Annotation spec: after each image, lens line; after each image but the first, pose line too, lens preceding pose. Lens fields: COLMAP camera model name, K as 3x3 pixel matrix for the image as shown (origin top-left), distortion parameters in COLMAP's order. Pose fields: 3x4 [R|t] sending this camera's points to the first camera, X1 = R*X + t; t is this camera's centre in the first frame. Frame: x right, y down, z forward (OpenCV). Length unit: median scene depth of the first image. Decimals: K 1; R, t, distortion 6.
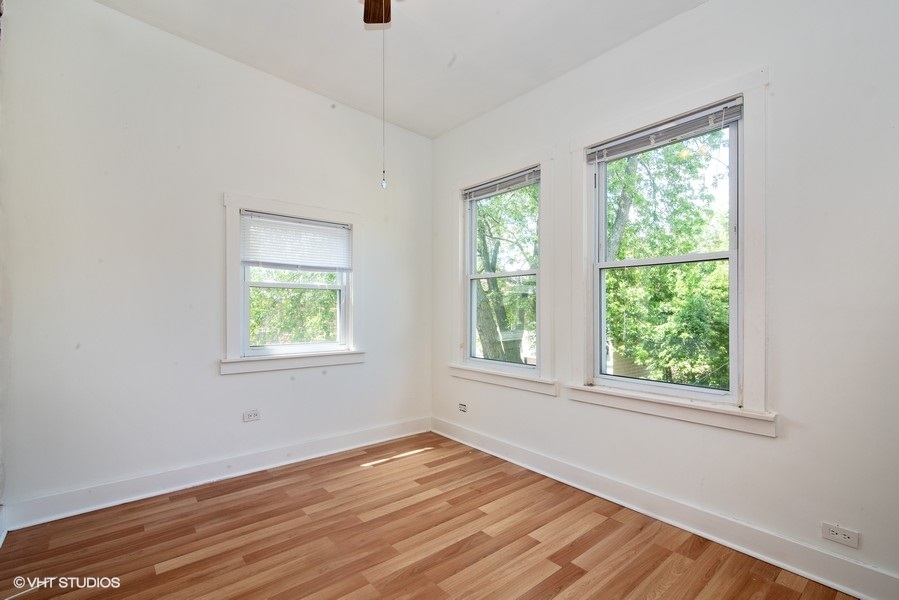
lens RADIAL K [[417.3, 0, 443.4], [0, 417.3, 302.0], [0, 0, 1]] dist [-0.018070, 0.000363]
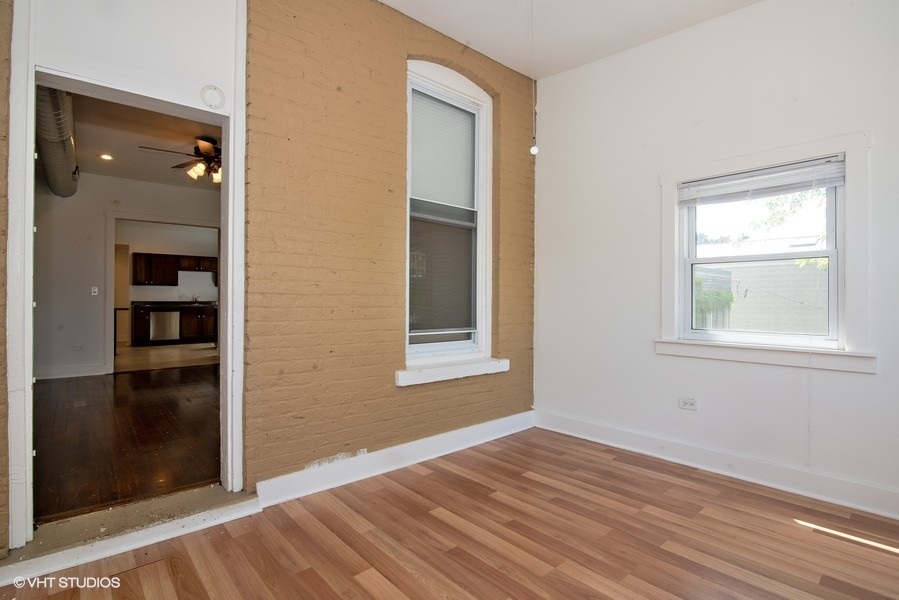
lens RADIAL K [[443.5, 0, 449.5], [0, 443.5, 300.0], [0, 0, 1]] dist [-0.017325, -0.000048]
pose [[0.020052, -0.002785, -0.999795, 0.599805], [0.011203, 0.999934, -0.002561, 0.047615], [0.999736, -0.011150, 0.020082, 0.538575]]
